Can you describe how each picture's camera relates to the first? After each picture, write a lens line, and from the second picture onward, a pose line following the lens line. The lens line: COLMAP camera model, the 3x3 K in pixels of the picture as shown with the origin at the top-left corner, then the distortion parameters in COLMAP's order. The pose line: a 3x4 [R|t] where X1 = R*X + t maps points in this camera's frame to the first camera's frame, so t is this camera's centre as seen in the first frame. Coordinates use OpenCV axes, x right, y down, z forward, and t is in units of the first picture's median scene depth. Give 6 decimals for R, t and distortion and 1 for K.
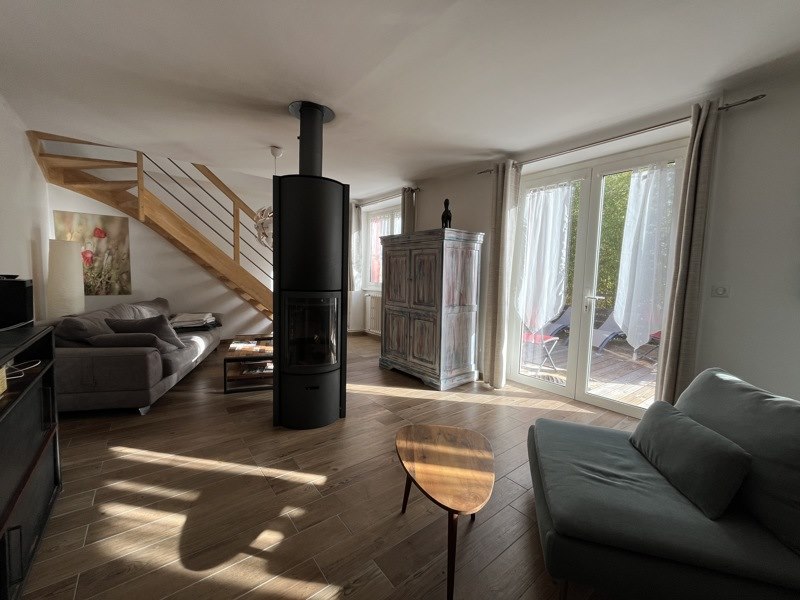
lens RADIAL K [[323.9, 0, 399.3], [0, 323.9, 300.8], [0, 0, 1]] dist [-0.007332, -0.000075]
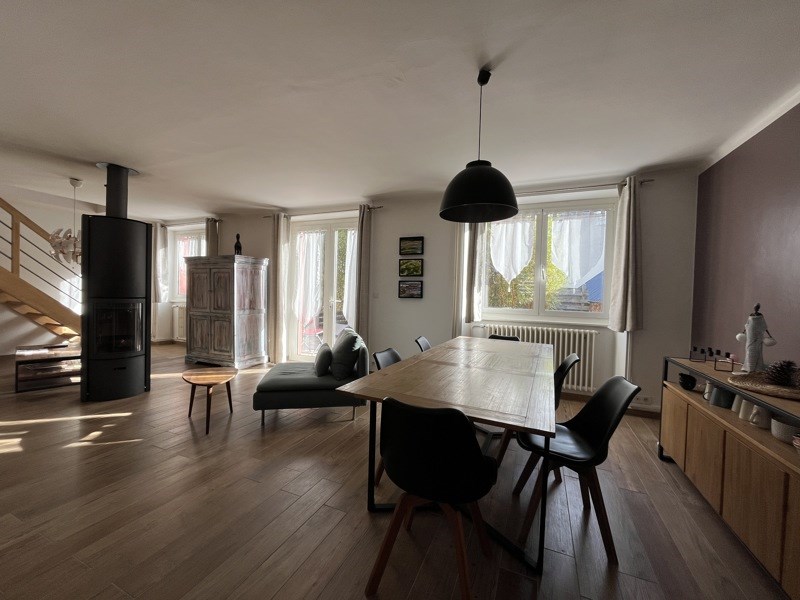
lens RADIAL K [[323.9, 0, 401.2], [0, 323.9, 300.2], [0, 0, 1]] dist [-0.007332, -0.000075]
pose [[0.880143, -0.015554, 0.474454, 0.098621], [0.037418, 0.998626, -0.036675, 0.052189], [-0.473232, 0.050033, 0.879516, -0.556772]]
